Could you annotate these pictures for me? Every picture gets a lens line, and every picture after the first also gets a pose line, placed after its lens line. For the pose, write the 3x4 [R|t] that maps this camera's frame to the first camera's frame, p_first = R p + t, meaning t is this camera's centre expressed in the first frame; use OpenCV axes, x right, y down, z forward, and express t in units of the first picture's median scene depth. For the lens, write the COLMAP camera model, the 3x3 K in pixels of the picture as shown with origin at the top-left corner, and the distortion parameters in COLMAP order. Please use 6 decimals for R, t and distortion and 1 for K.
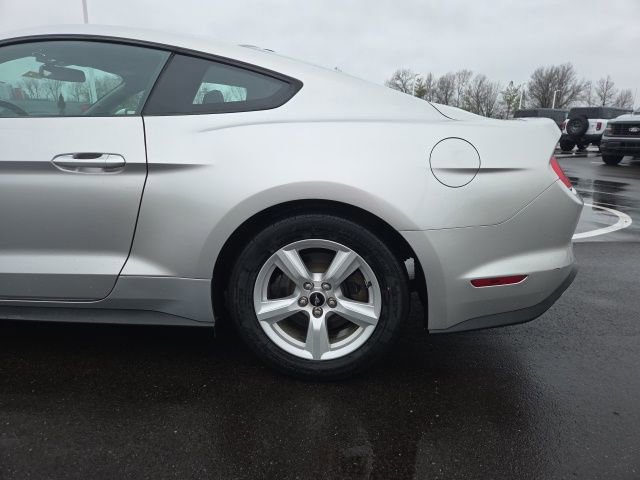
lens RADIAL K [[464.1, 0, 320.0], [0, 464.1, 240.0], [0, 0, 1]] dist [0.074974, -0.067695]
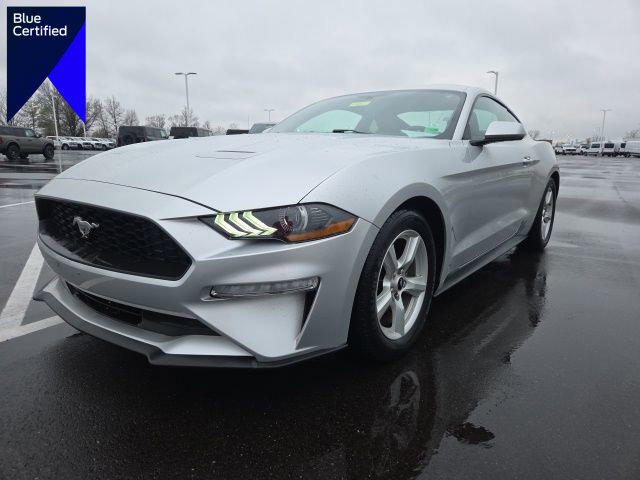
lens RADIAL K [[464.1, 0, 320.0], [0, 464.1, 240.0], [0, 0, 1]] dist [0.074974, -0.067695]
pose [[0.520292, -0.172668, 0.836350, -1.071273], [0.198877, 0.976918, 0.077967, -0.109058], [-0.830508, 0.125765, 0.542622, 0.523677]]
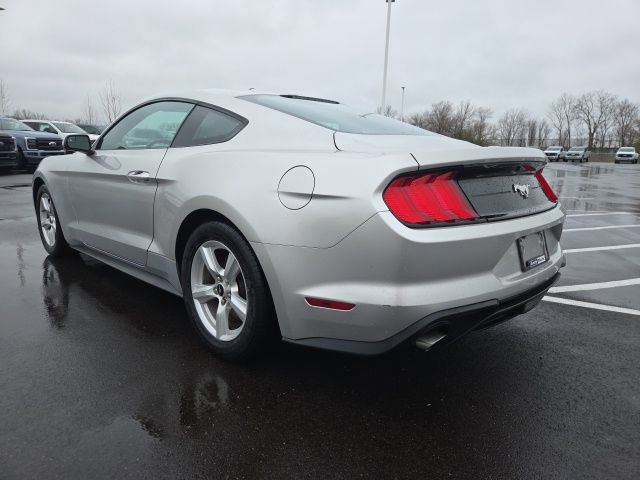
lens RADIAL K [[464.1, 0, 320.0], [0, 464.1, 240.0], [0, 0, 1]] dist [0.074974, -0.067695]
pose [[0.754501, 0.119200, -0.645384, 0.995660], [-0.159545, 0.987182, -0.004191, -0.043573], [0.636612, 0.106130, 0.763847, 0.190179]]
